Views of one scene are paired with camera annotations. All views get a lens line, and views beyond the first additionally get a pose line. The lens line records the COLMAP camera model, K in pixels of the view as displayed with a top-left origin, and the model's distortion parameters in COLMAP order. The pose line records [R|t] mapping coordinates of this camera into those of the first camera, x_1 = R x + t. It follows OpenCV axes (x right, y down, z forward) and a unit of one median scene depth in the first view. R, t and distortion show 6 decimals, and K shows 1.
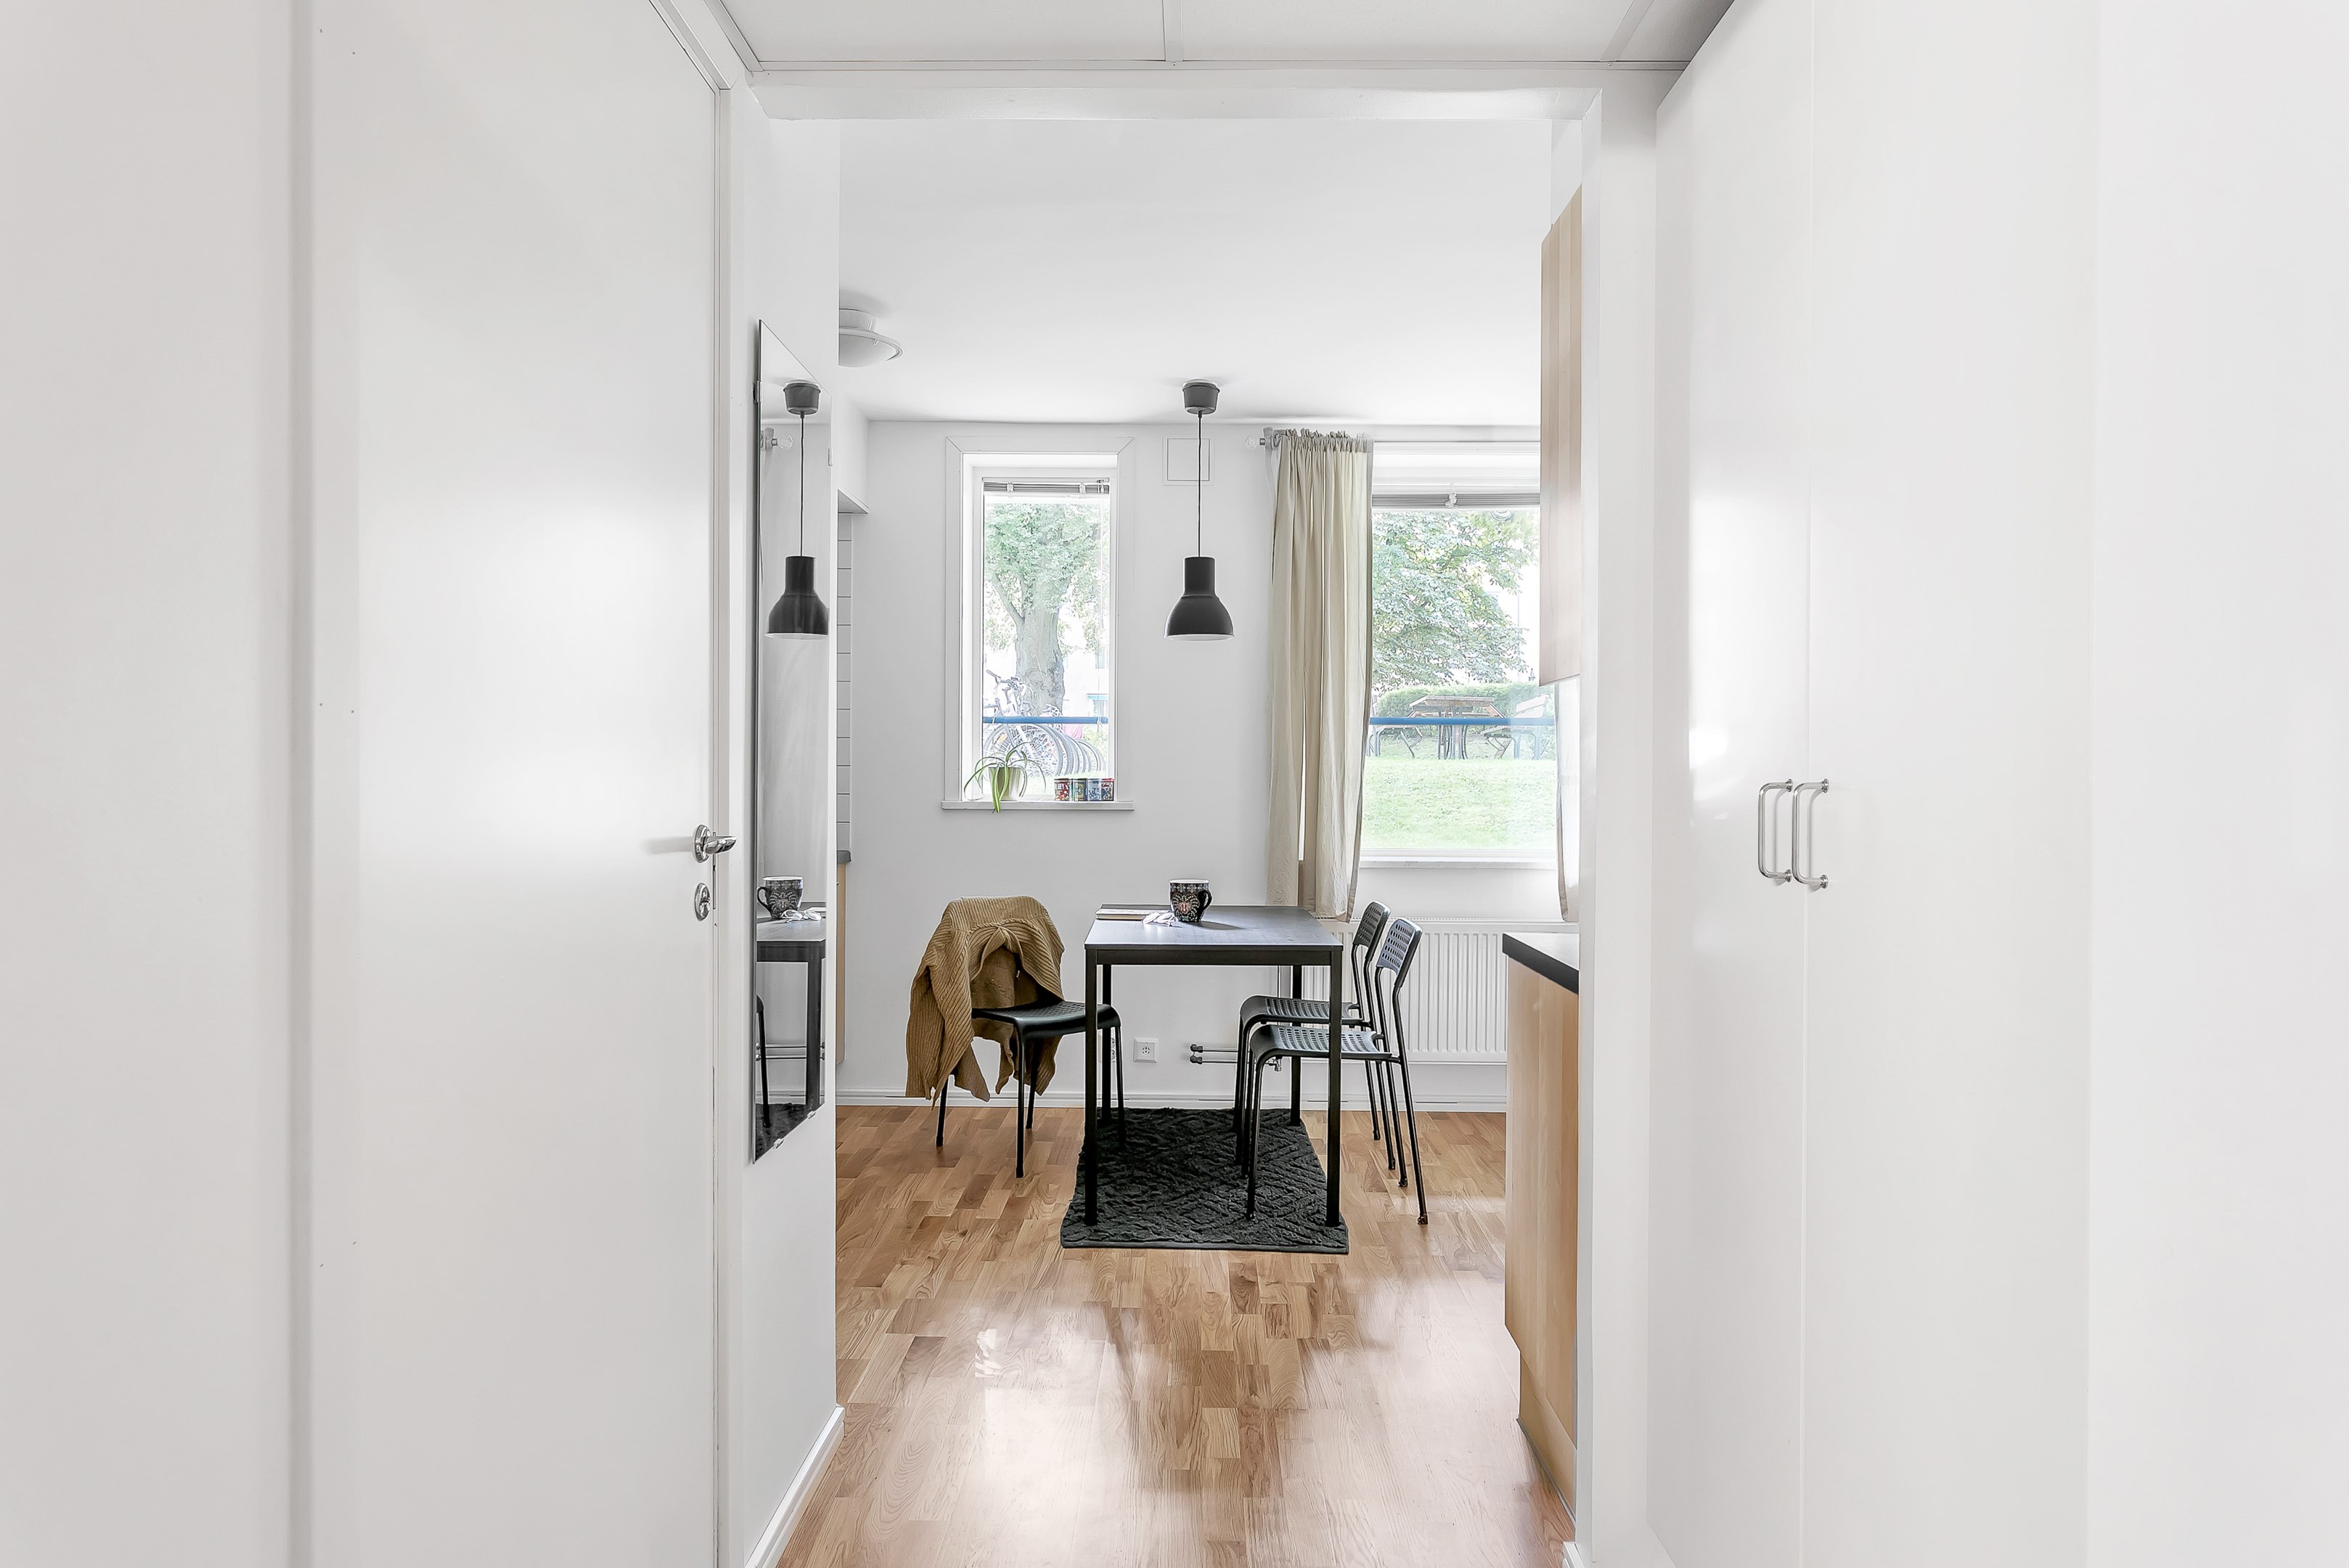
lens RADIAL K [[1676.5, 0, 1174.5], [0, 1676.5, 784.0], [0, 0, 1]] dist [0.042650, 0.000222]
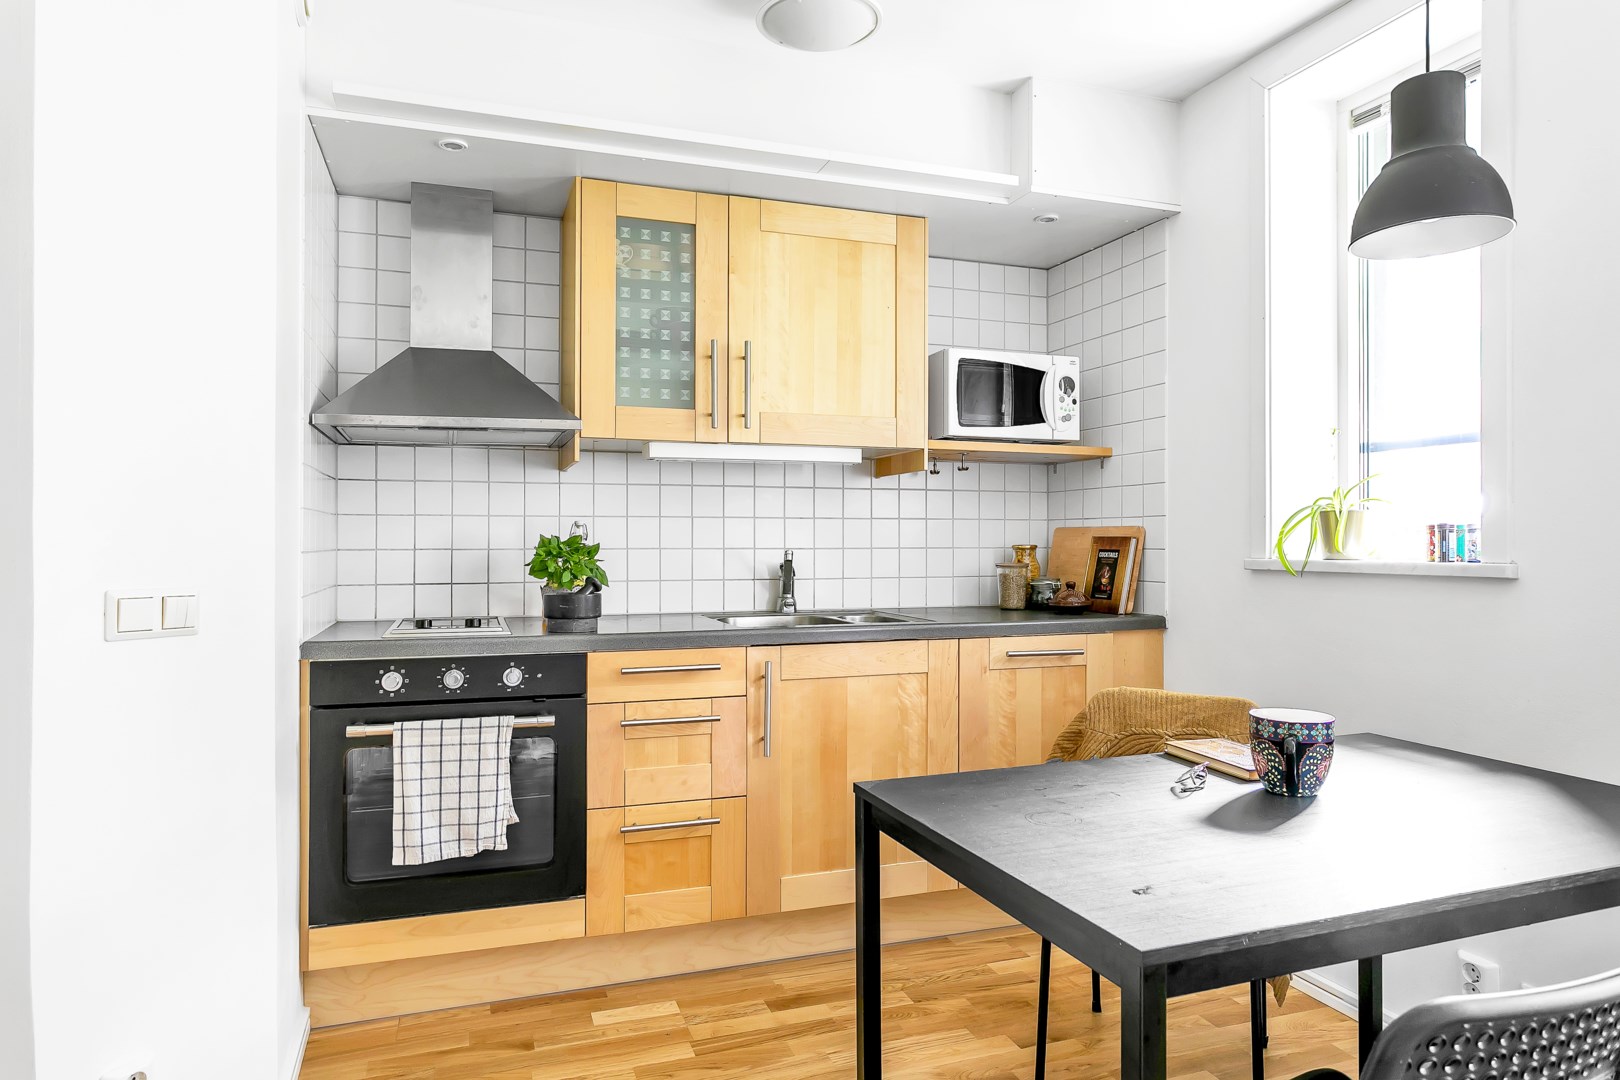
lens RADIAL K [[994.9, 0, 810.0], [0, 994.9, 540.0], [0, 0, 1]] dist [-0.000477, 0.001791]
pose [[0.341205, -0.006909, -0.939964, 0.235383], [-0.026192, 0.999515, -0.016854, 0.015897], [0.939624, 0.030370, 0.340858, 0.725588]]
